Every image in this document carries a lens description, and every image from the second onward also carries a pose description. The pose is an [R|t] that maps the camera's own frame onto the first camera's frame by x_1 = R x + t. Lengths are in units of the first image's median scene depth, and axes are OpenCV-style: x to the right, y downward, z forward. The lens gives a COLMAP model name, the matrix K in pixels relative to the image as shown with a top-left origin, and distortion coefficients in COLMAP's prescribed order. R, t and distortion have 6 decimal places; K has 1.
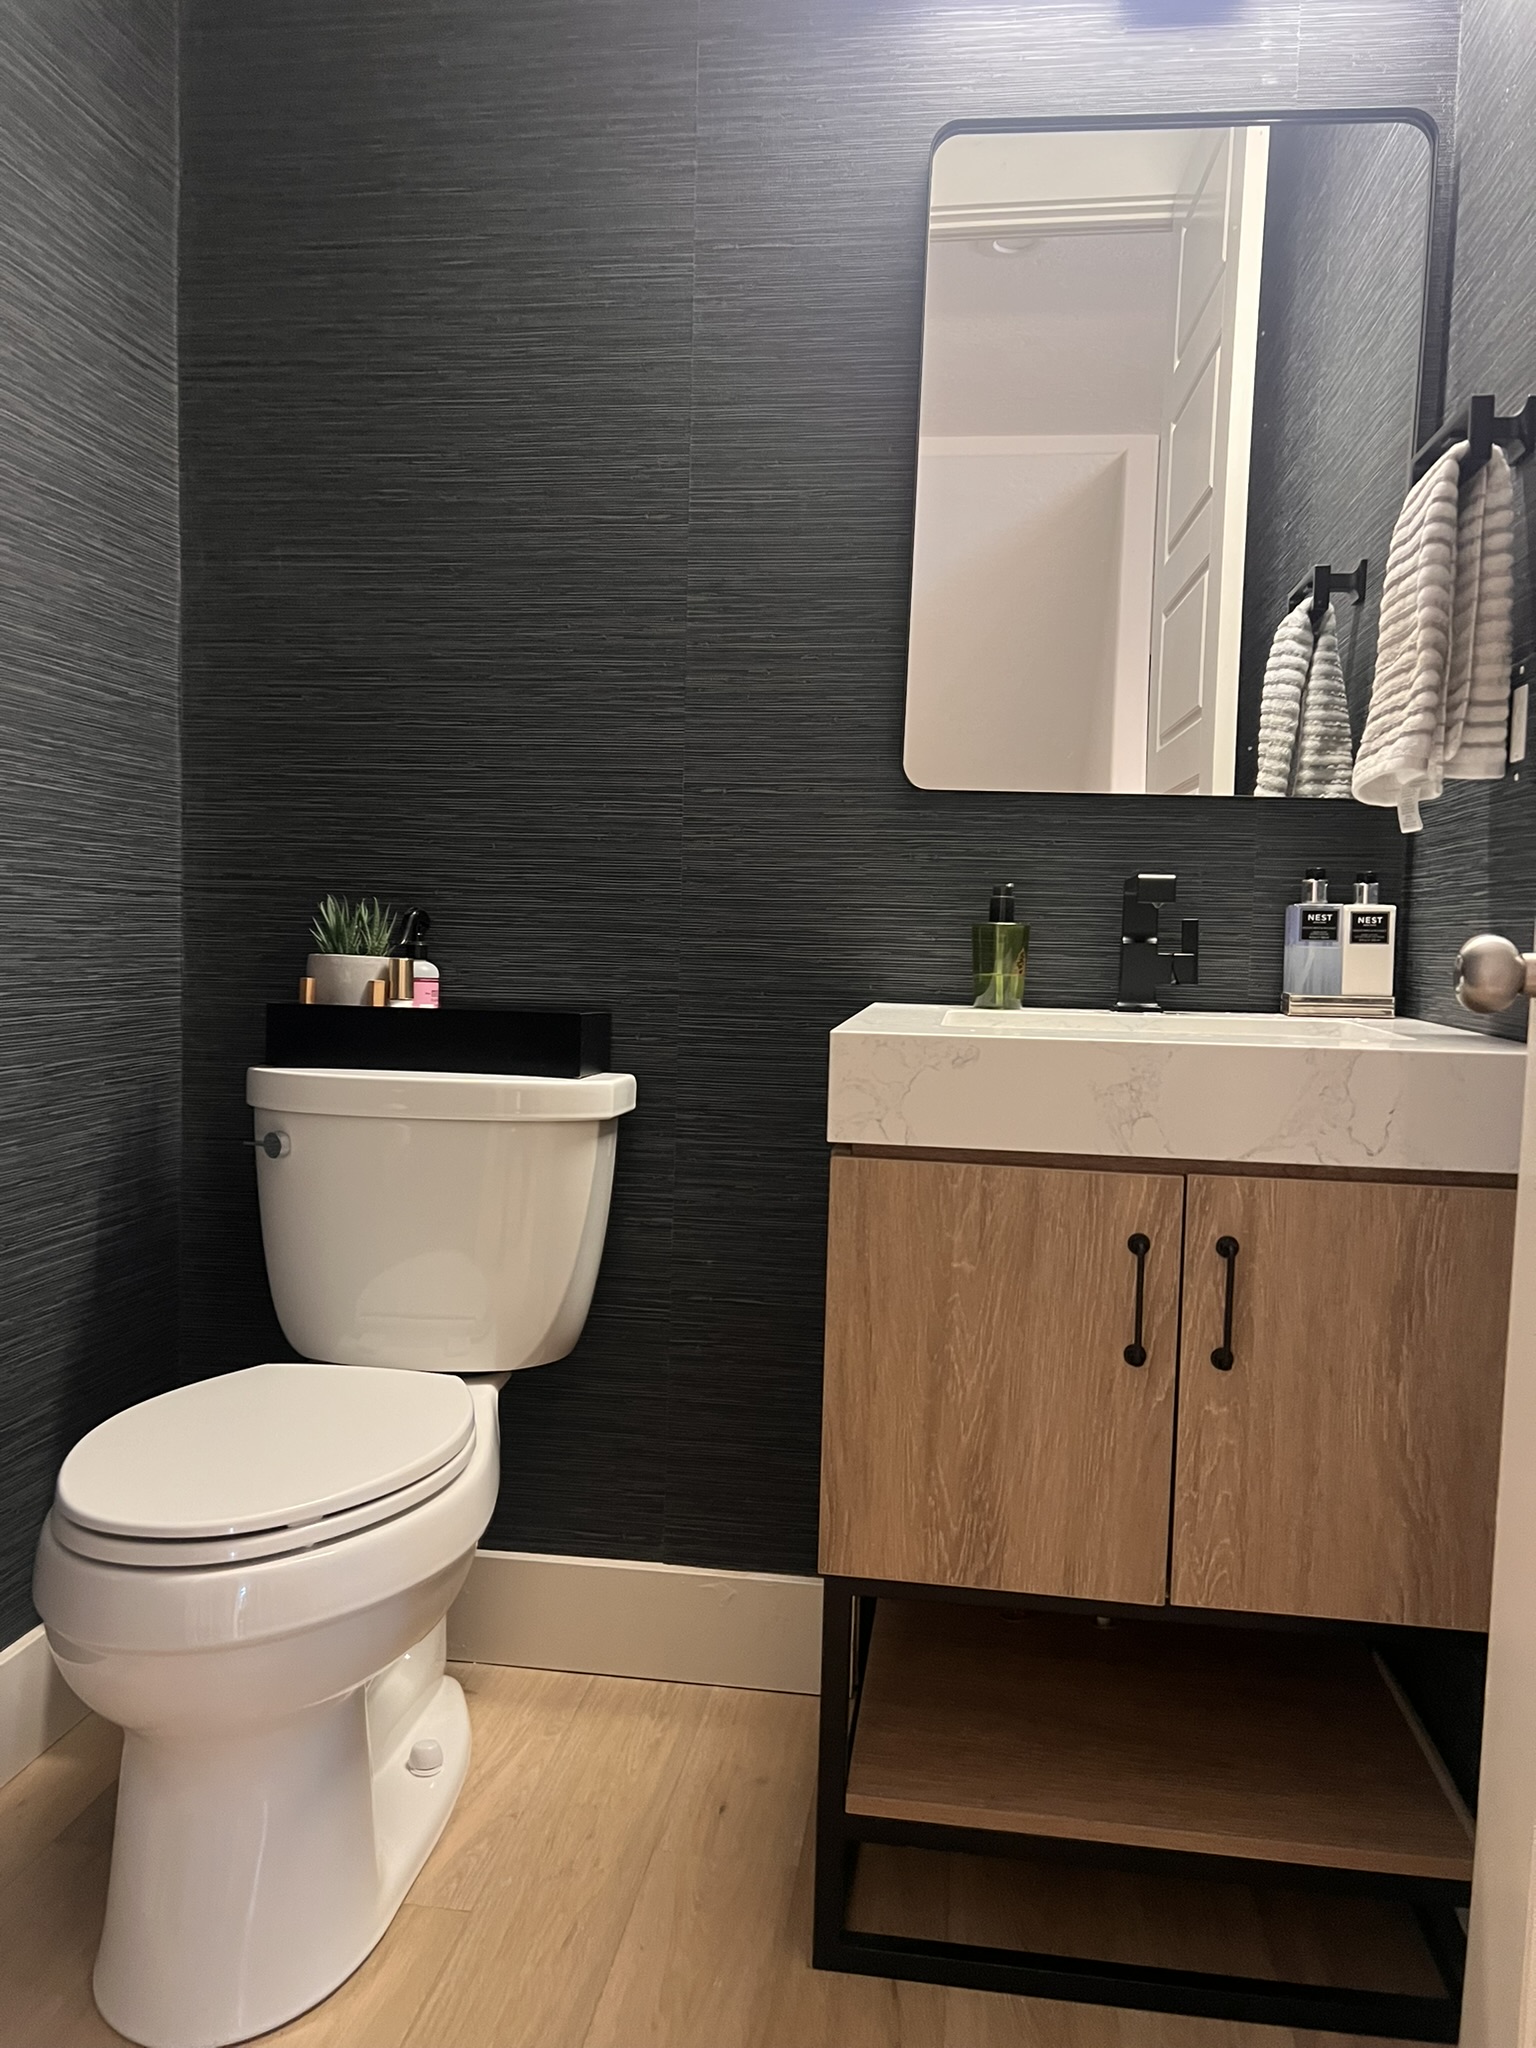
lens RADIAL K [[1550.7, 0, 768.0], [0, 1550.7, 1024.0], [0, 0, 1]] dist [0.084769, -0.099863]
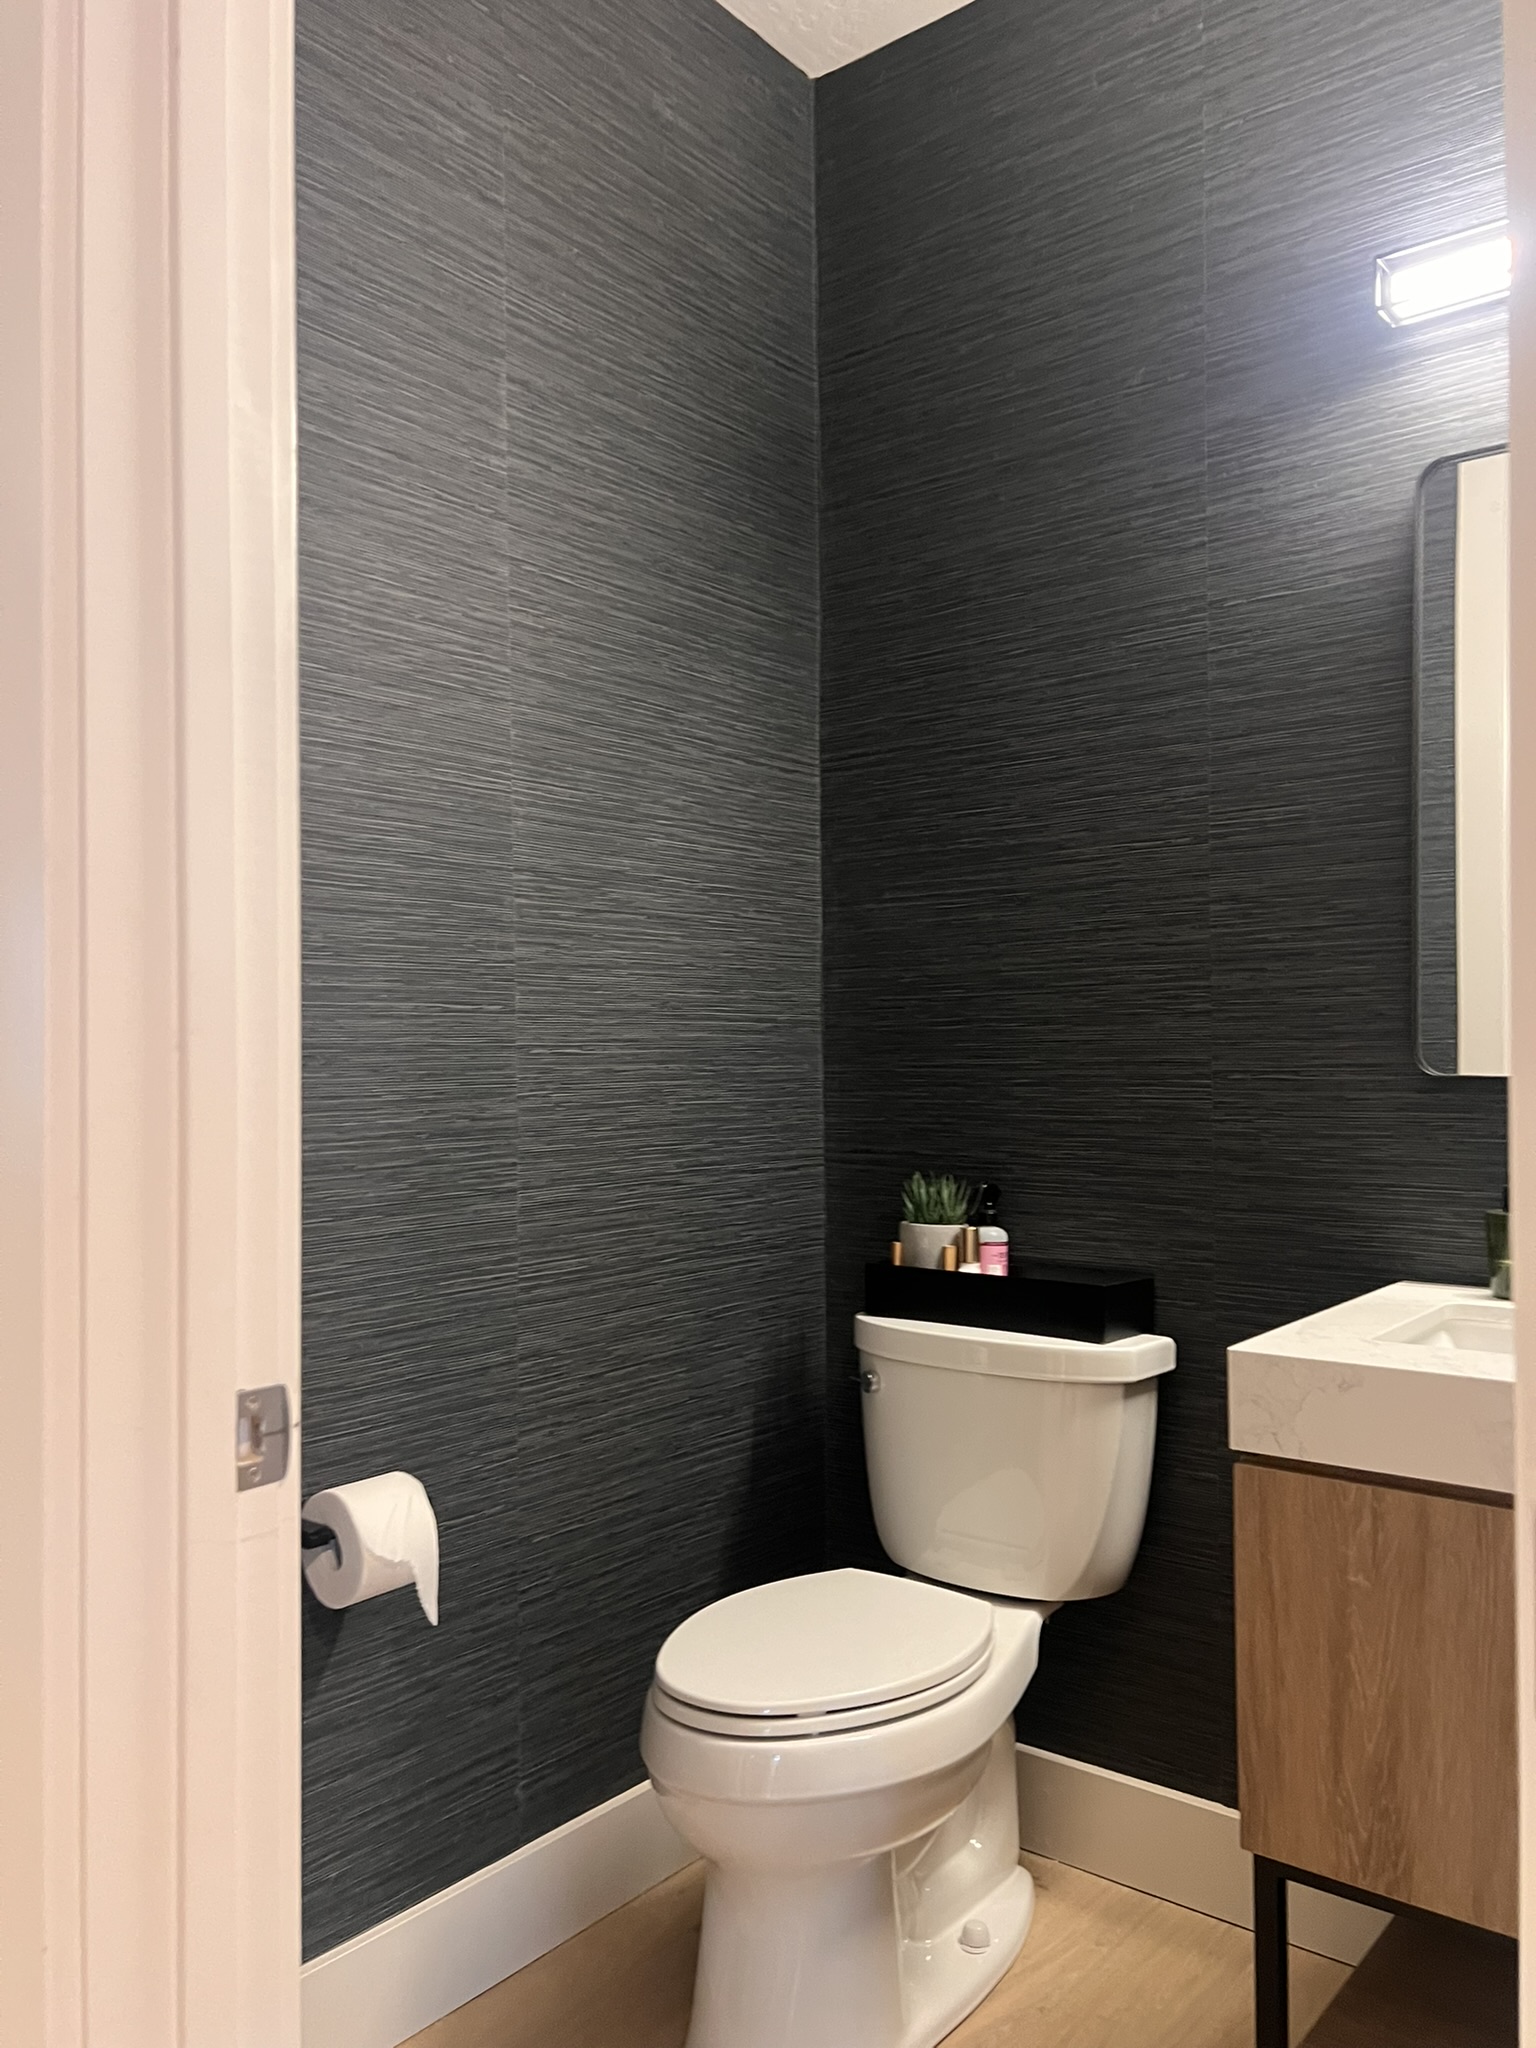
lens RADIAL K [[1550.7, 0, 768.0], [0, 1550.7, 1024.0], [0, 0, 1]] dist [0.084769, -0.099863]
pose [[0.862689, -0.042891, -0.503913, 0.238760], [-0.002058, 0.996091, -0.088307, -0.091441], [0.505731, 0.077219, 0.859229, -0.116656]]
